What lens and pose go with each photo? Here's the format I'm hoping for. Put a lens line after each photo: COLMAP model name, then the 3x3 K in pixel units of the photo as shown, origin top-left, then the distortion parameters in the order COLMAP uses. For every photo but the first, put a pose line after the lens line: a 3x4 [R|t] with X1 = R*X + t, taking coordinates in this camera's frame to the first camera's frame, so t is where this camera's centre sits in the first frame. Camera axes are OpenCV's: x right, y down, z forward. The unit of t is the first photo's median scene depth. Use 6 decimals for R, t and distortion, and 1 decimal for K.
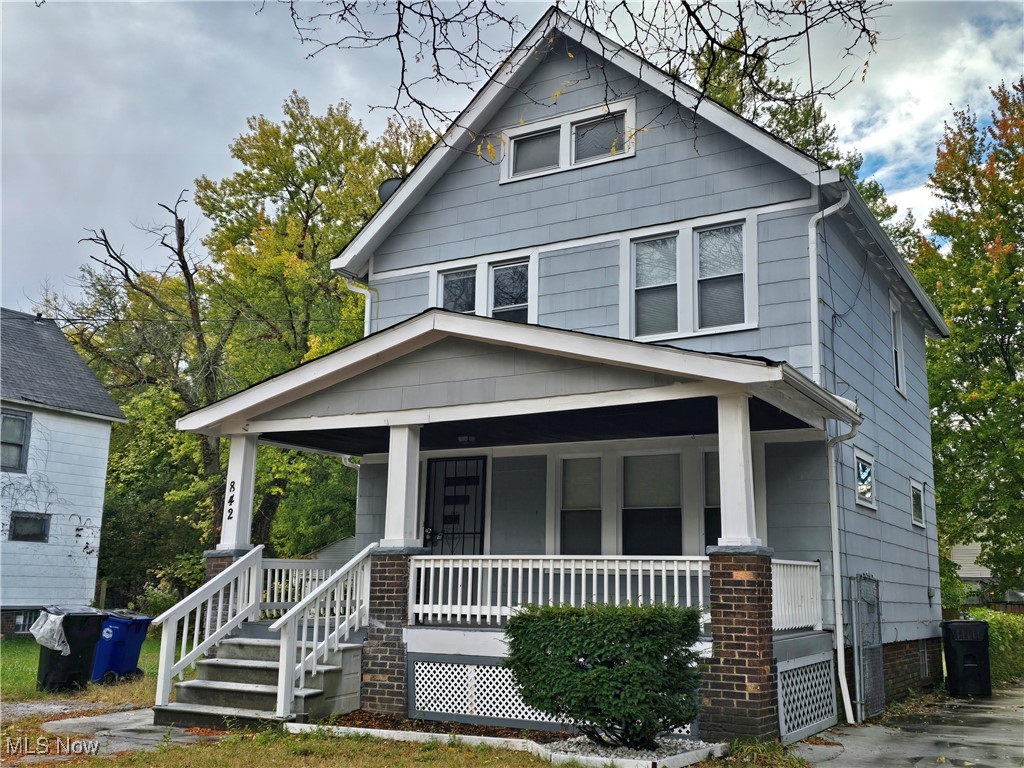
lens RADIAL K [[1027.6, 0, 512.0], [0, 1027.6, 384.0], [0, 0, 1]] dist [0.298836, -0.984304]
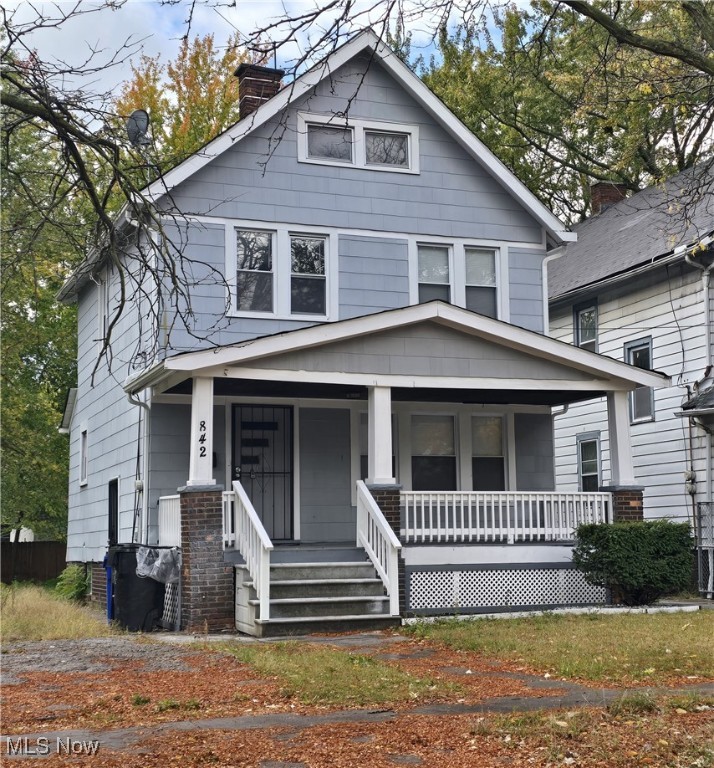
lens RADIAL K [[1237.9, 0, 376.6], [0, 1237.9, 383.4], [0, 0, 1]] dist [0.232957, -0.000187]
pose [[0.623434, 0.066464, 0.779046, -1.147659], [-0.126617, 0.991811, 0.016710, 0.012121], [-0.771556, -0.109059, 0.626744, 0.081858]]
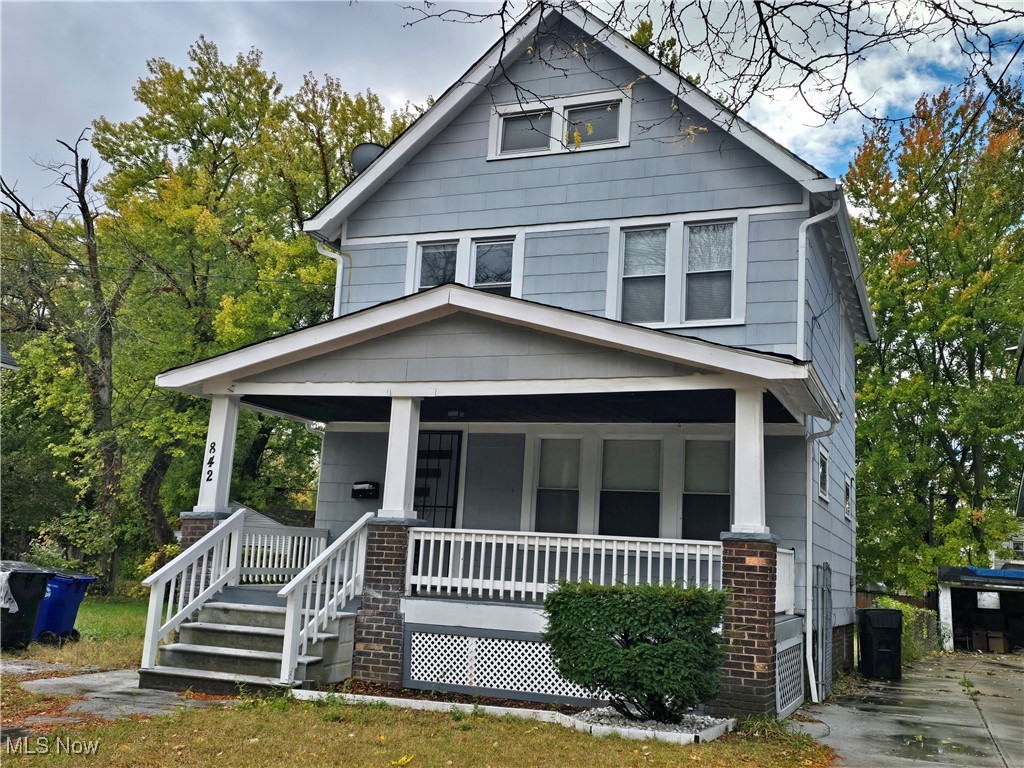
lens RADIAL K [[1027.6, 0, 512.0], [0, 1027.6, 384.0], [0, 0, 1]] dist [0.298836, -0.984304]
pose [[0.988596, 0.063437, 0.136580, -0.129453], [-0.066746, 0.997574, 0.019778, 0.000862], [-0.134994, -0.028669, 0.990432, -0.001389]]
